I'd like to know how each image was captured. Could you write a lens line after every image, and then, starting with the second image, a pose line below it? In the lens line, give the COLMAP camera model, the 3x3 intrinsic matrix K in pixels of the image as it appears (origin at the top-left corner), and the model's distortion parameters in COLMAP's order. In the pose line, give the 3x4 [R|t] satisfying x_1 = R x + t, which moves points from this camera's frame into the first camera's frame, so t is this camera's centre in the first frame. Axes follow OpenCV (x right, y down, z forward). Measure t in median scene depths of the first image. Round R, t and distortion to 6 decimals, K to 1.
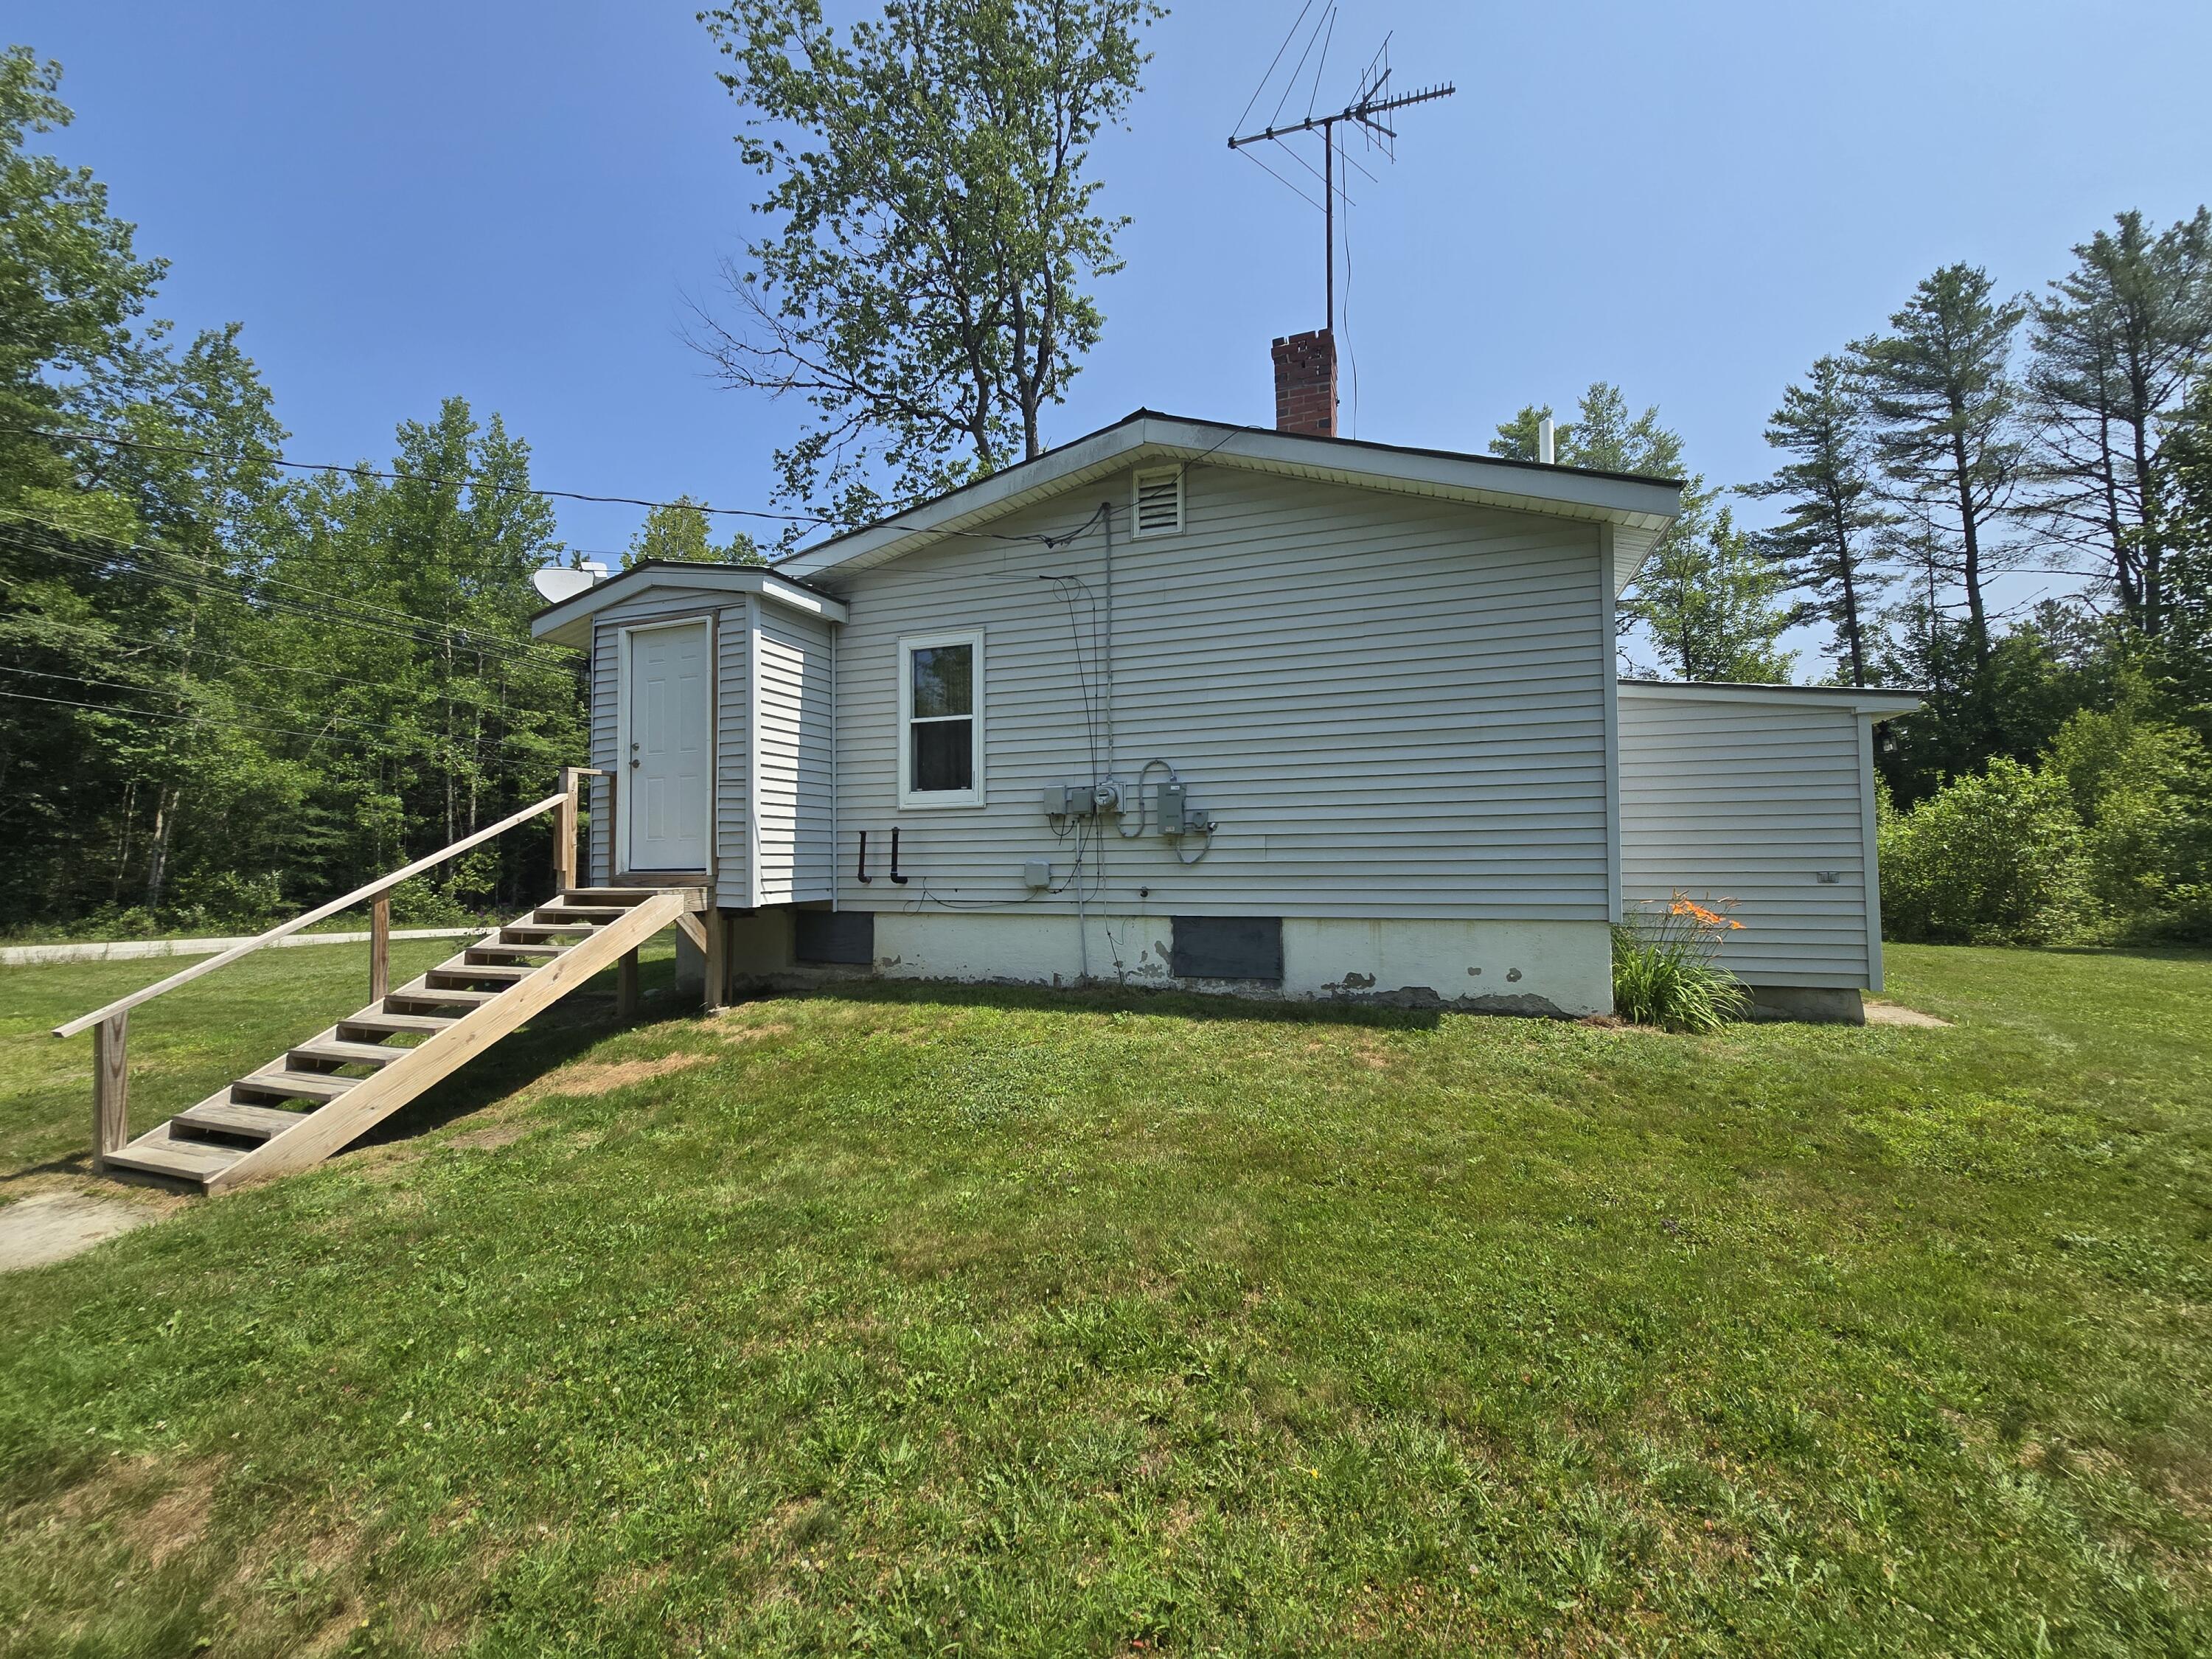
lens RADIAL K [[904.0, 0, 1108.5], [0, 904.0, 826.0], [0, 0, 1]] dist [-0.005692, 0.000839]
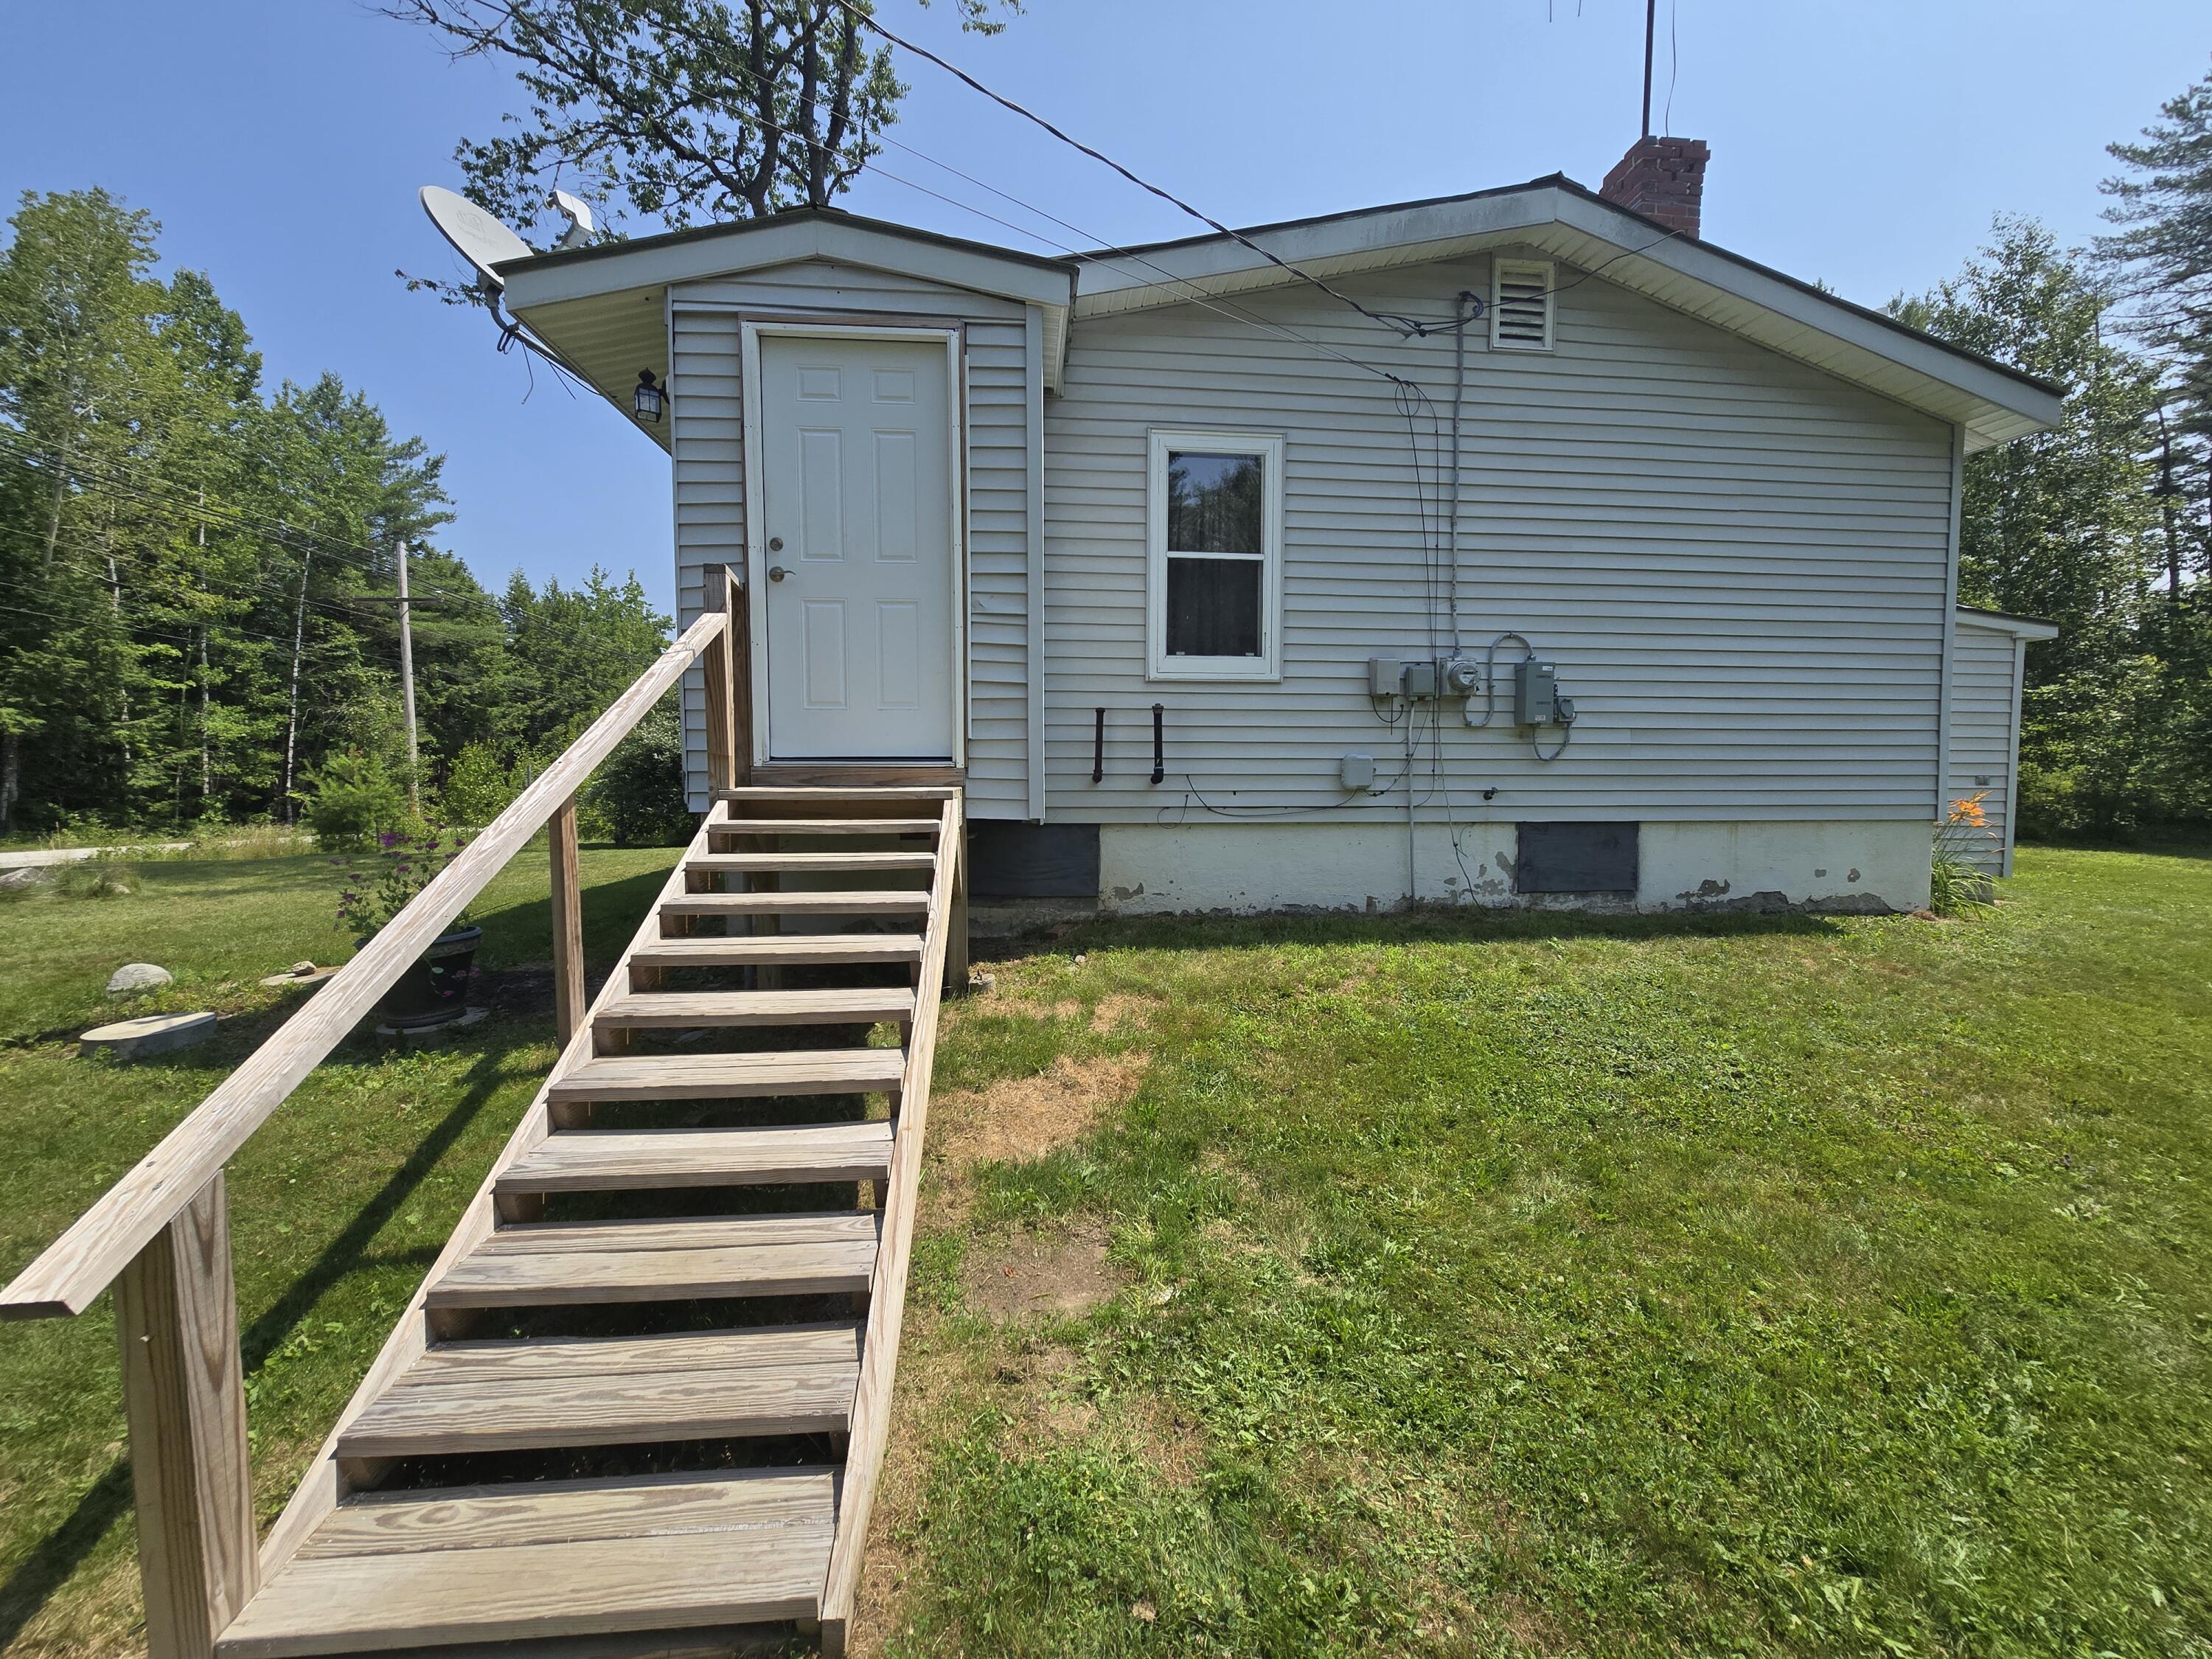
lens RADIAL K [[904.0, 0, 1096.3], [0, 904.0, 824.7], [0, 0, 1]] dist [-0.005692, 0.000839]
pose [[0.900003, -0.014992, 0.435626, -0.633403], [-0.026129, 0.995755, 0.088252, 0.036706], [-0.435100, -0.090810, 0.895791, 0.404873]]
